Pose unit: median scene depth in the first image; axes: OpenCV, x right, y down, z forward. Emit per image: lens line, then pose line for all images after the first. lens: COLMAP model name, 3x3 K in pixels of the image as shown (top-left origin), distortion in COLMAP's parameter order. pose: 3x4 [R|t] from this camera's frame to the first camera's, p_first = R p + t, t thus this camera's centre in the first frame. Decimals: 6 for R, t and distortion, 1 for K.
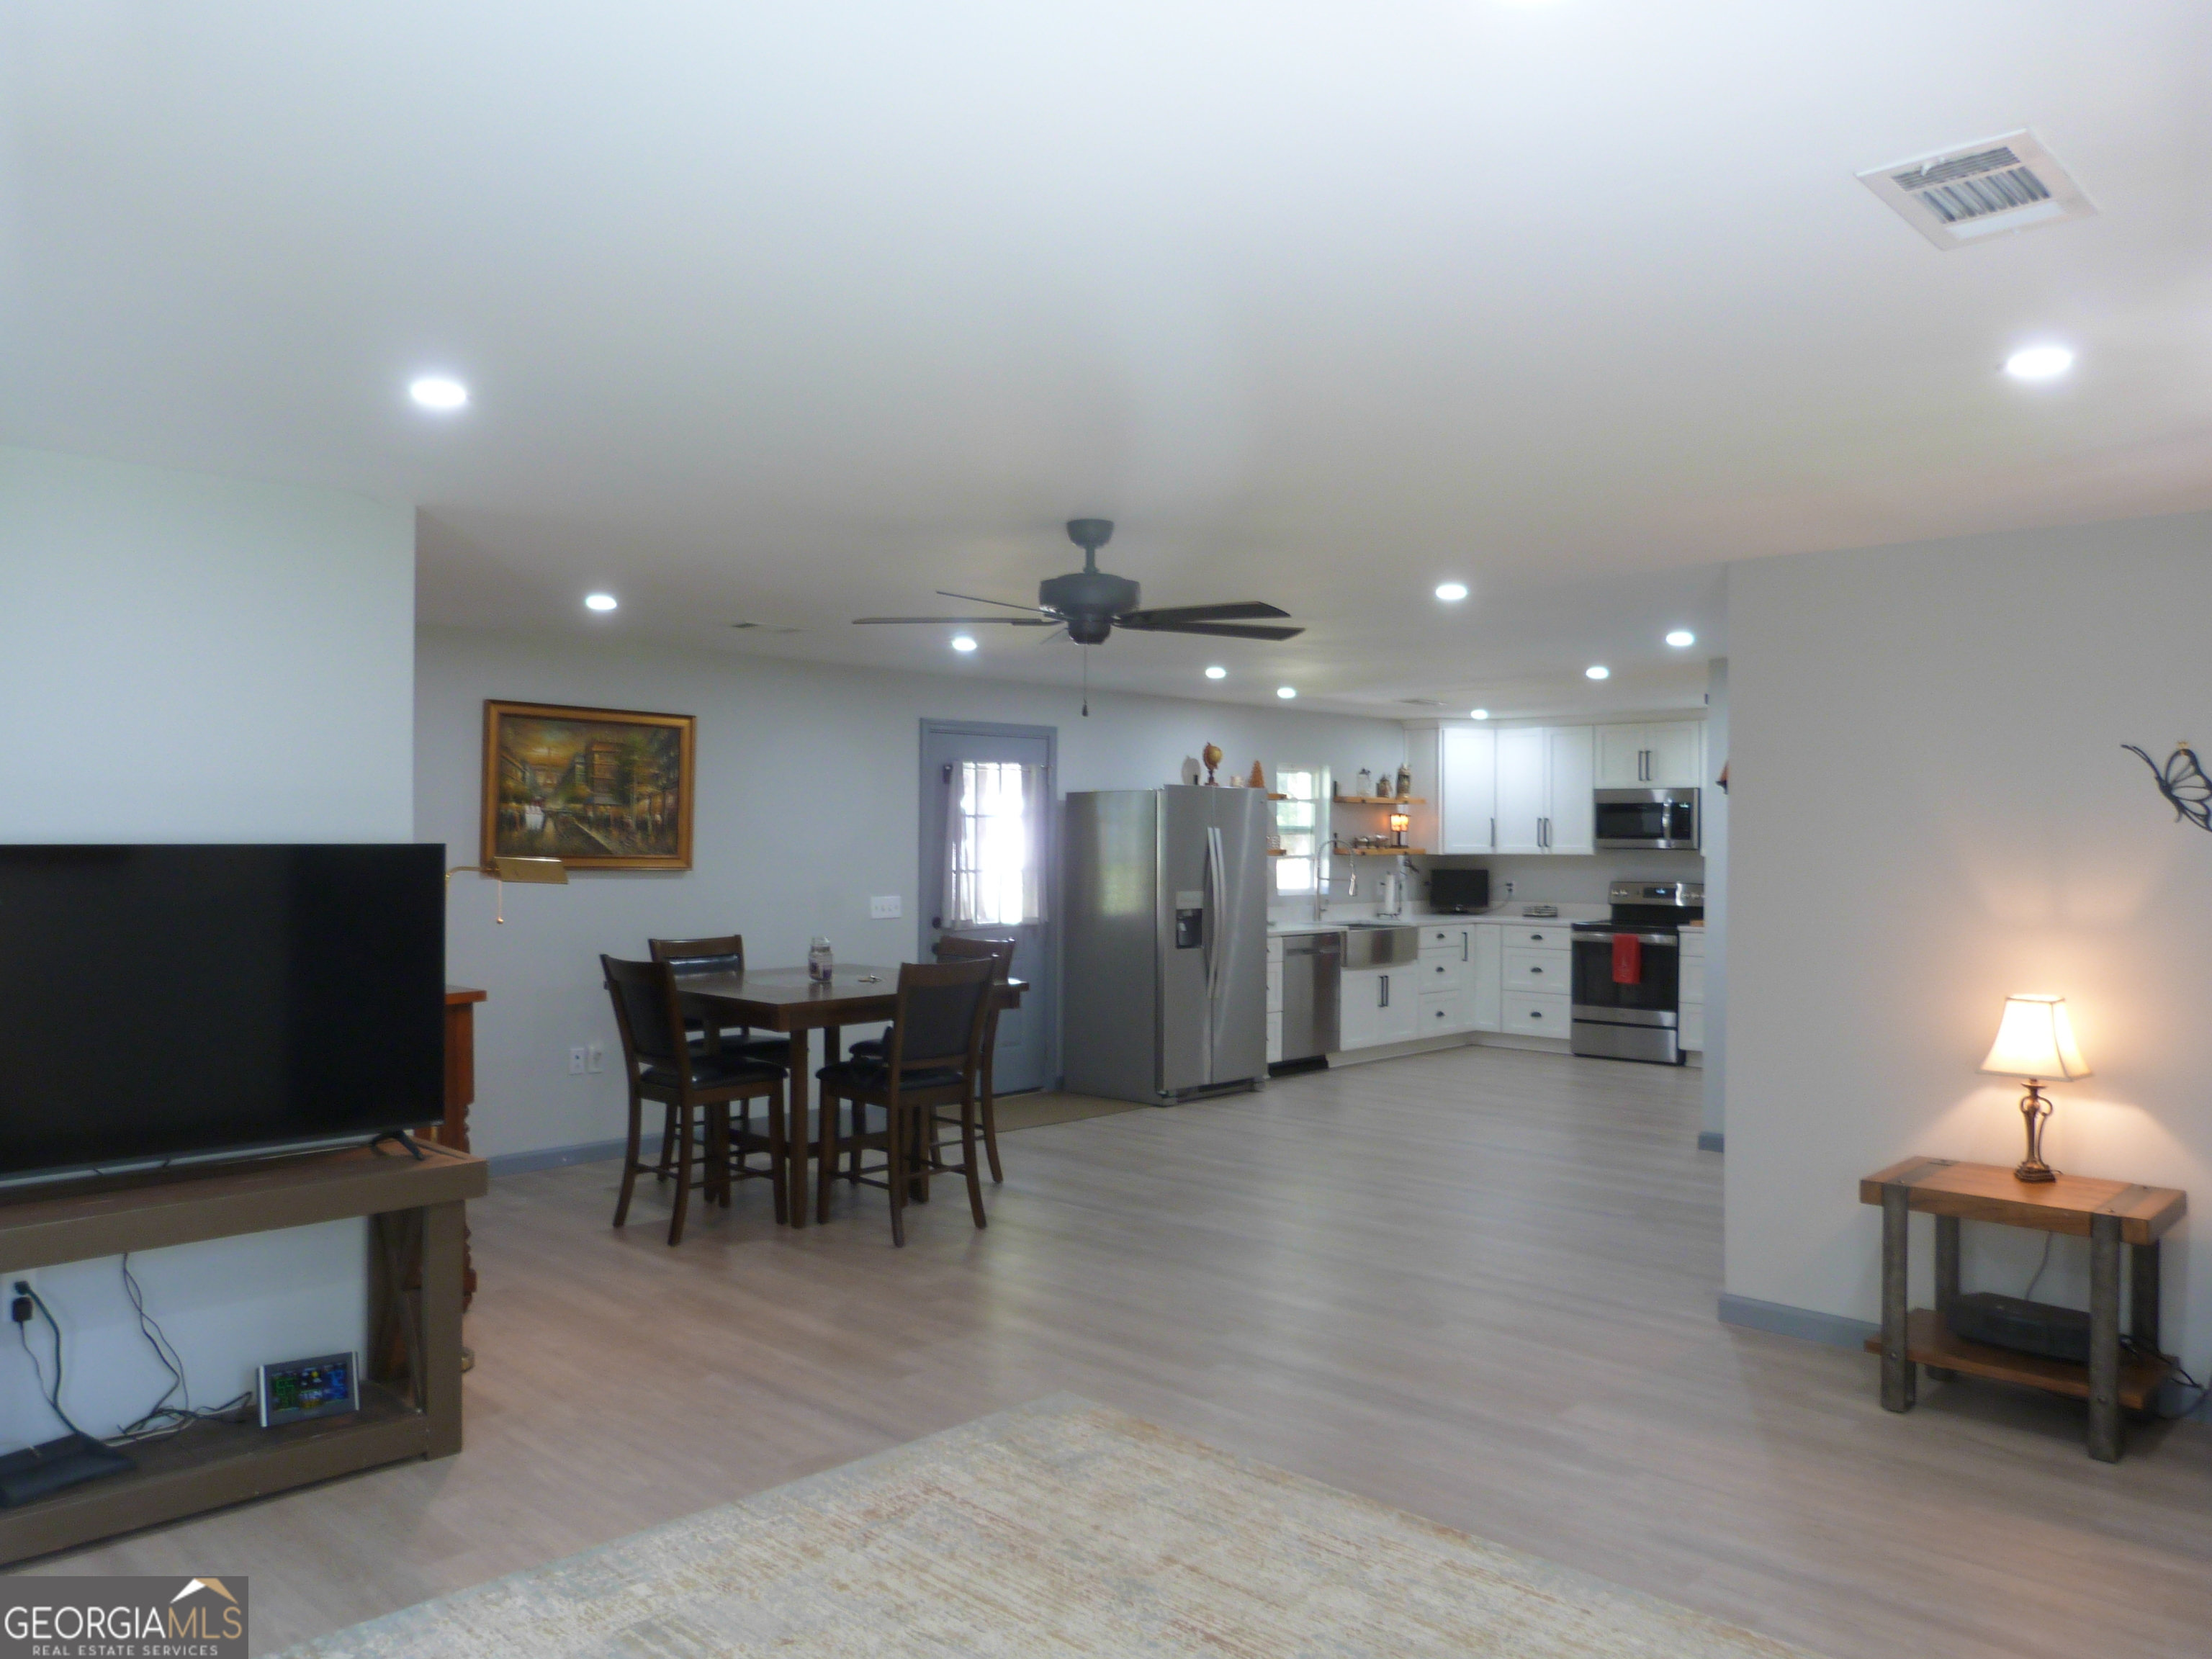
lens RADIAL K [[1675.6, 0, 1106.0], [0, 1675.6, 829.5], [0, 0, 1]] dist [-0.043206, 0.035527]
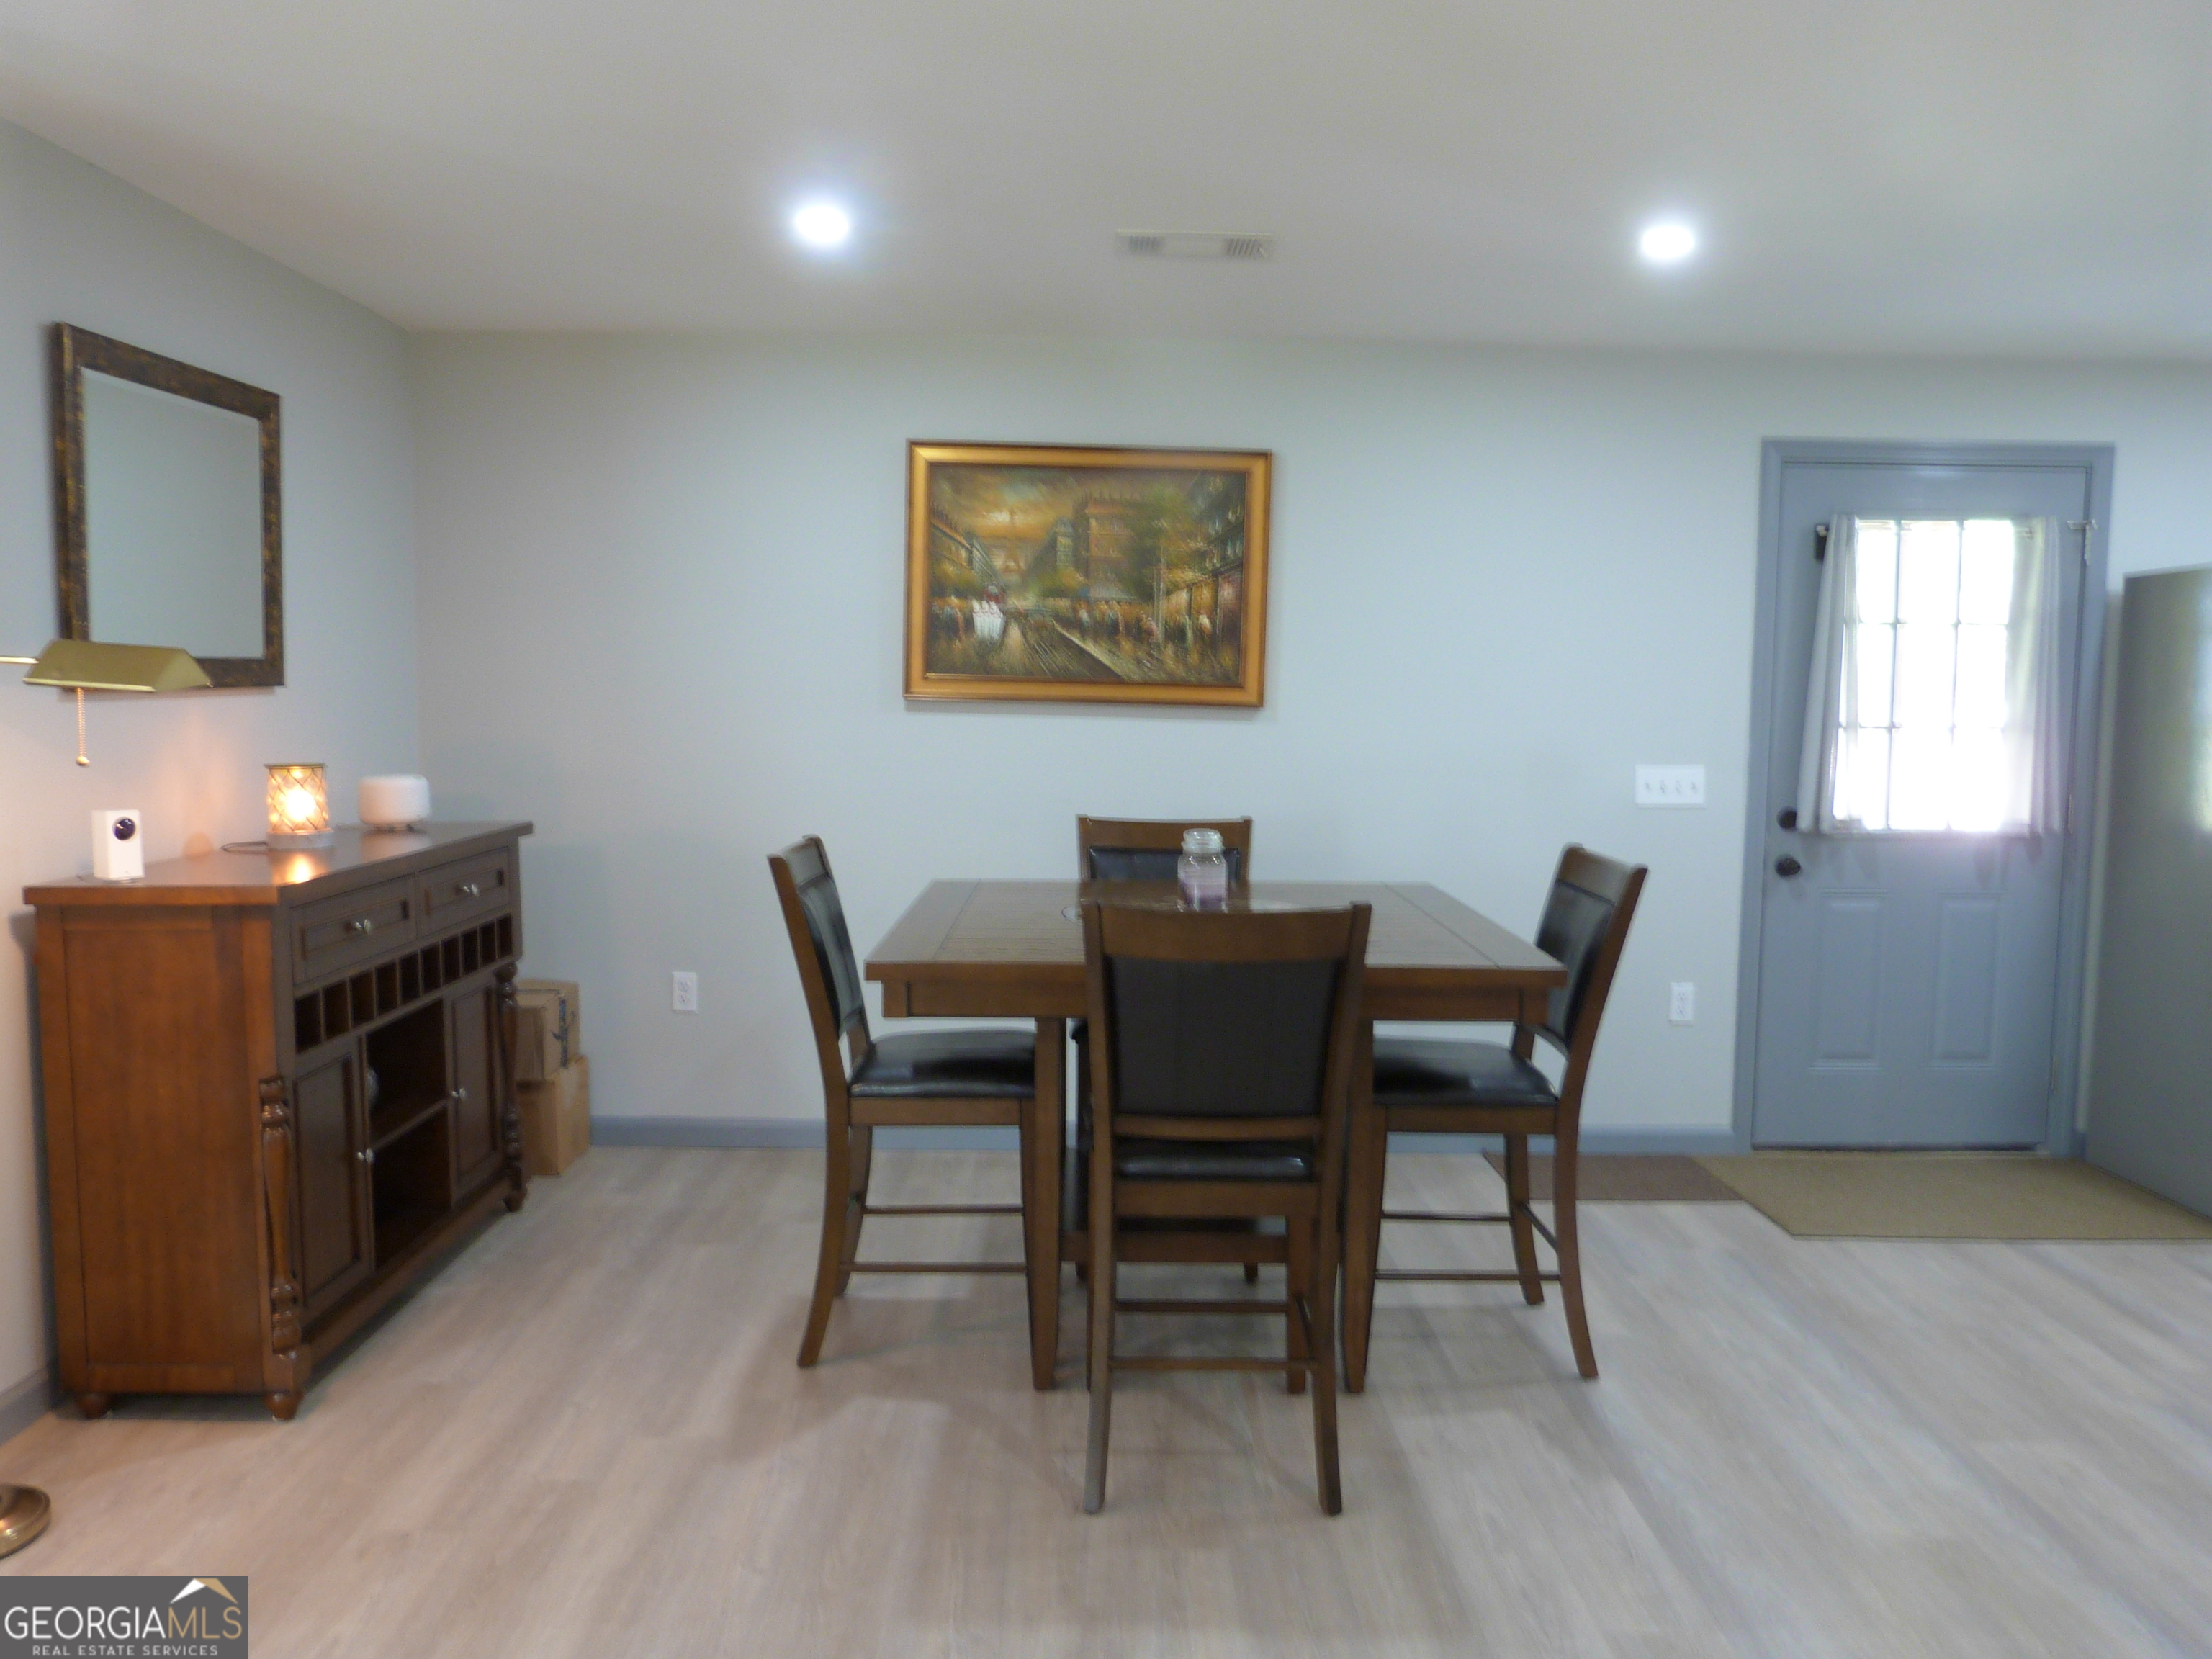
lens RADIAL K [[1675.6, 0, 1106.0], [0, 1675.6, 829.5], [0, 0, 1]] dist [-0.043206, 0.035527]
pose [[0.688113, 0.074260, -0.721794, 0.162781], [-0.008751, 0.995526, 0.094079, 0.011757], [0.725551, -0.058421, 0.685684, 0.559581]]
